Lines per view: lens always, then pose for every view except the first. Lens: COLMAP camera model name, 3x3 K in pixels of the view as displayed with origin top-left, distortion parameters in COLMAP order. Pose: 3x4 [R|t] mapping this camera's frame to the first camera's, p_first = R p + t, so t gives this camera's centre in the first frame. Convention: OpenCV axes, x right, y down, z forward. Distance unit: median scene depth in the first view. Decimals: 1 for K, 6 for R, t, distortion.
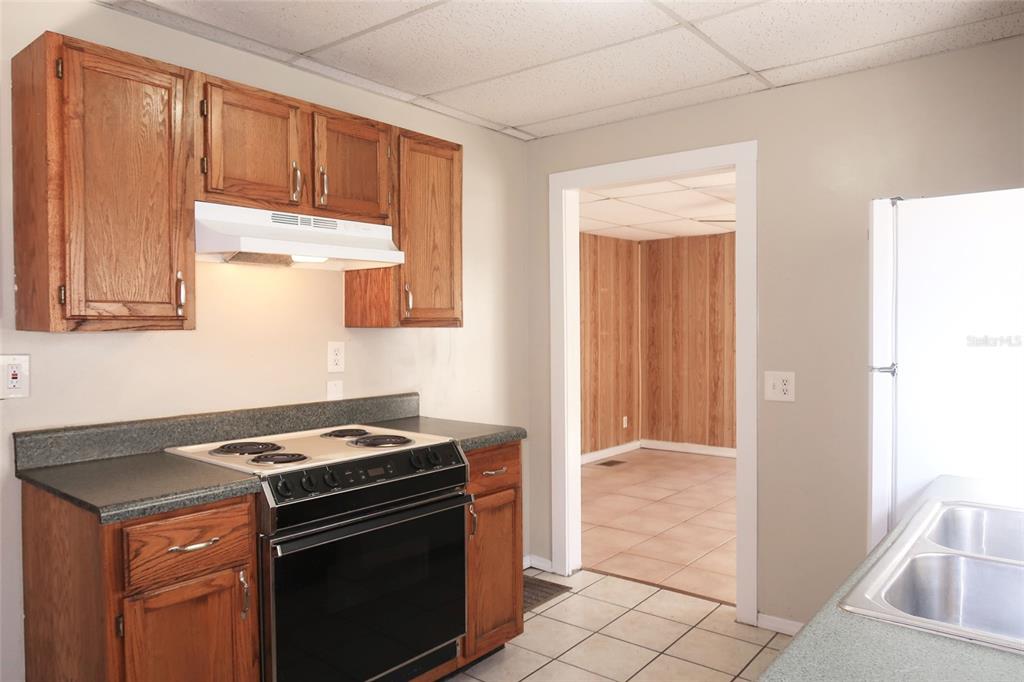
lens RADIAL K [[700.8, 0, 507.8], [0, 700.8, 344.1], [0, 0, 1]] dist [-0.022594, 0.001895]
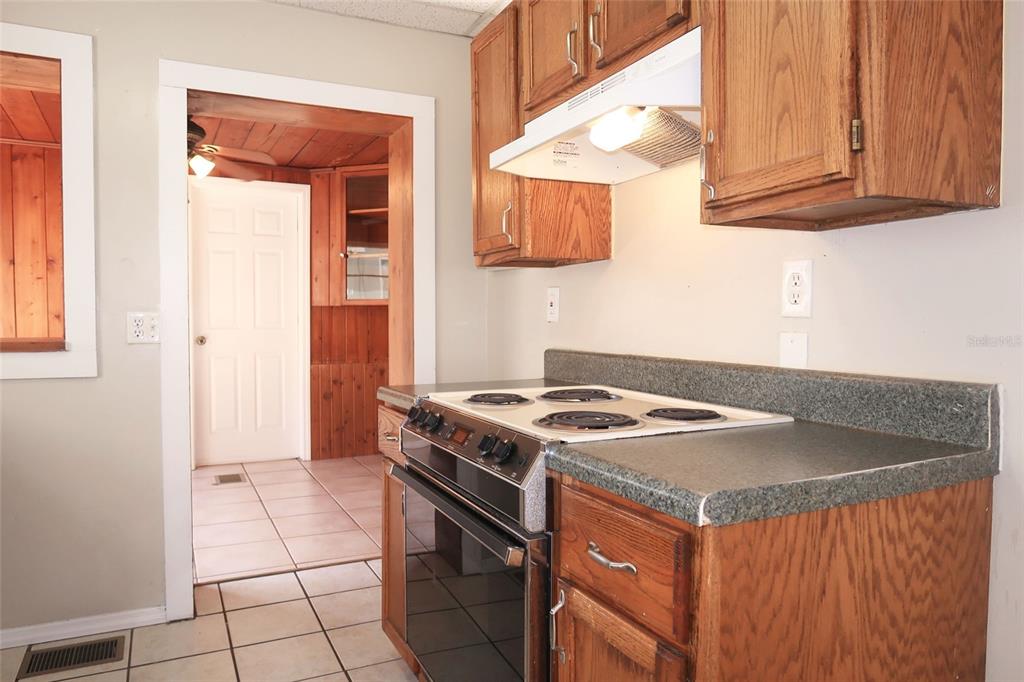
lens RADIAL K [[700.8, 0, 507.8], [0, 700.8, 344.1], [0, 0, 1]] dist [-0.022594, 0.001895]
pose [[-0.423045, 0.036372, -0.905379, 0.360072], [-0.023709, 0.998408, 0.051187, 0.041235], [0.905799, 0.043120, -0.421509, 1.093321]]
